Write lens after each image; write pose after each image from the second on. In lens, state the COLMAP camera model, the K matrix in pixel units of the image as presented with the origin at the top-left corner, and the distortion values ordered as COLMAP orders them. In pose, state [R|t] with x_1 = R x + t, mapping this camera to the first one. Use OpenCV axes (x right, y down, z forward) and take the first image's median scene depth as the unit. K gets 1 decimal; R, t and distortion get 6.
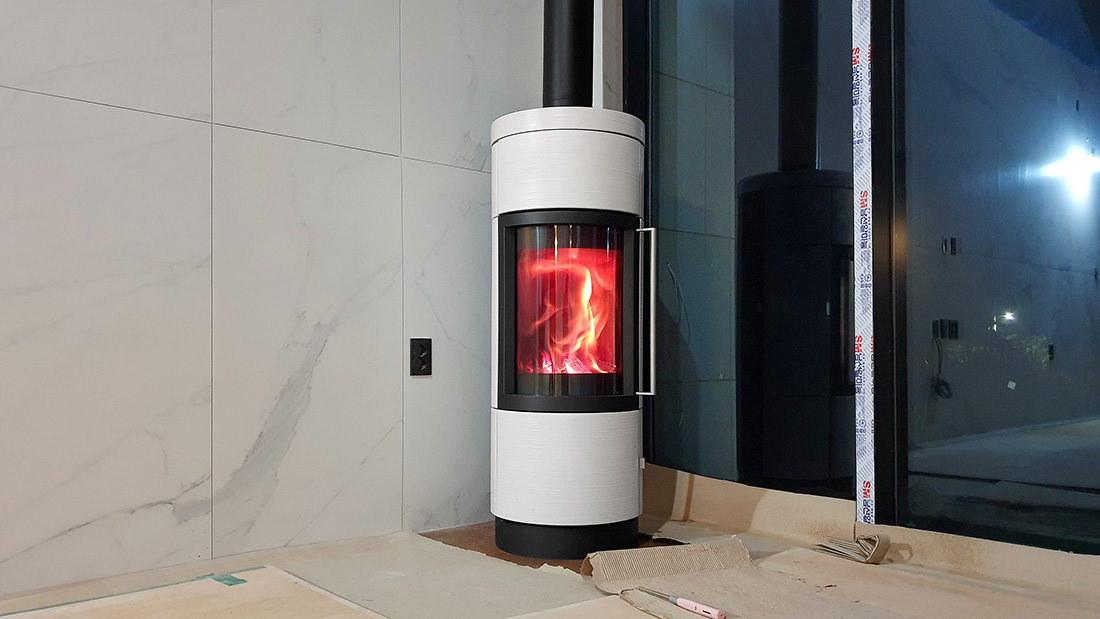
lens RADIAL K [[921.6, 0, 566.8], [0, 921.6, 309.3], [0, 0, 1]] dist [0.050931, -0.013164]
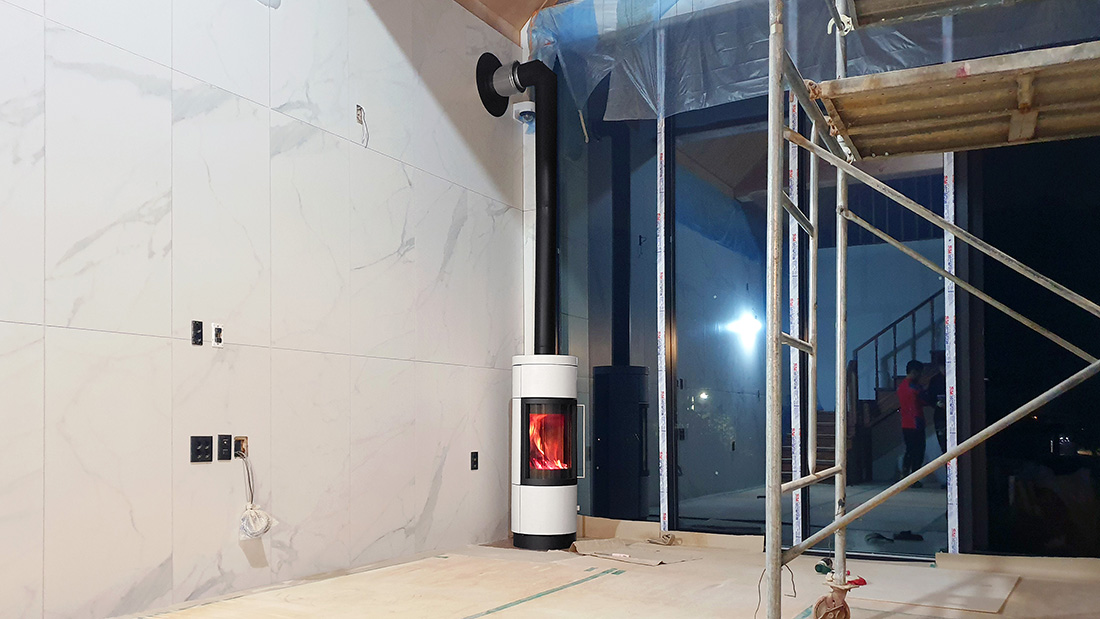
lens RADIAL K [[921.6, 0, 543.4], [0, 921.6, 322.7], [0, 0, 1]] dist [0.050931, -0.013164]
pose [[0.959404, 0.035461, 0.279796, -0.660991], [-0.017777, 0.997695, -0.065491, -0.140408], [-0.281474, 0.057858, 0.957823, -1.188412]]
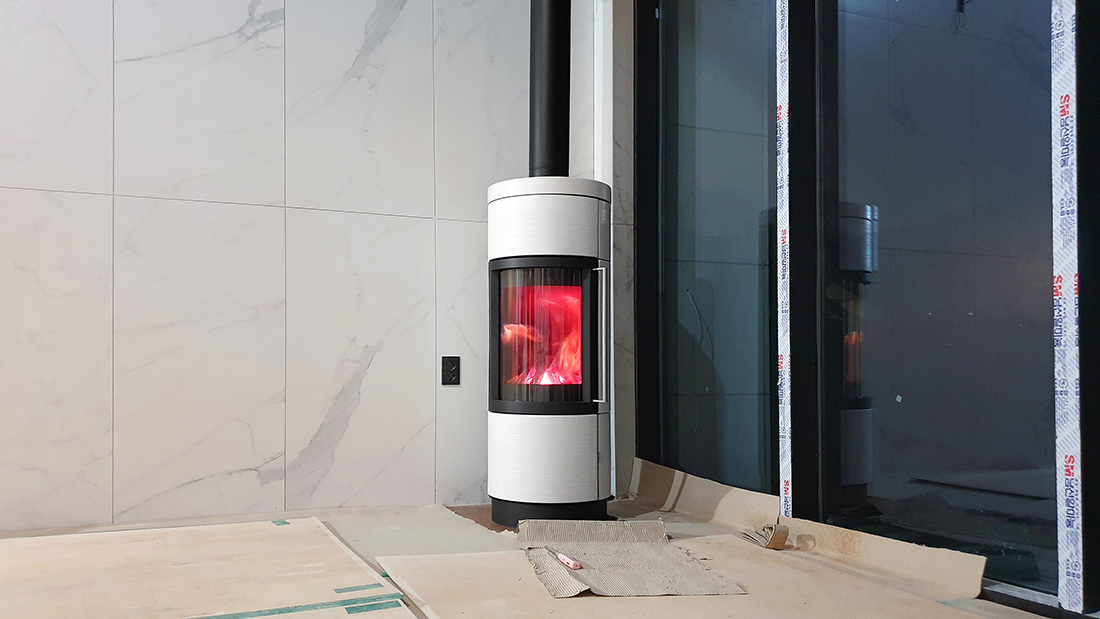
lens RADIAL K [[916.3, 0, 548.0], [0, 916.3, 319.5], [0, 0, 1]] dist [0.066091, -0.021590]
pose [[0.939423, -0.013703, -0.342486, 0.445248], [0.012512, 0.999906, -0.005688, -0.012483], [0.342531, 0.001058, 0.939506, -0.184072]]
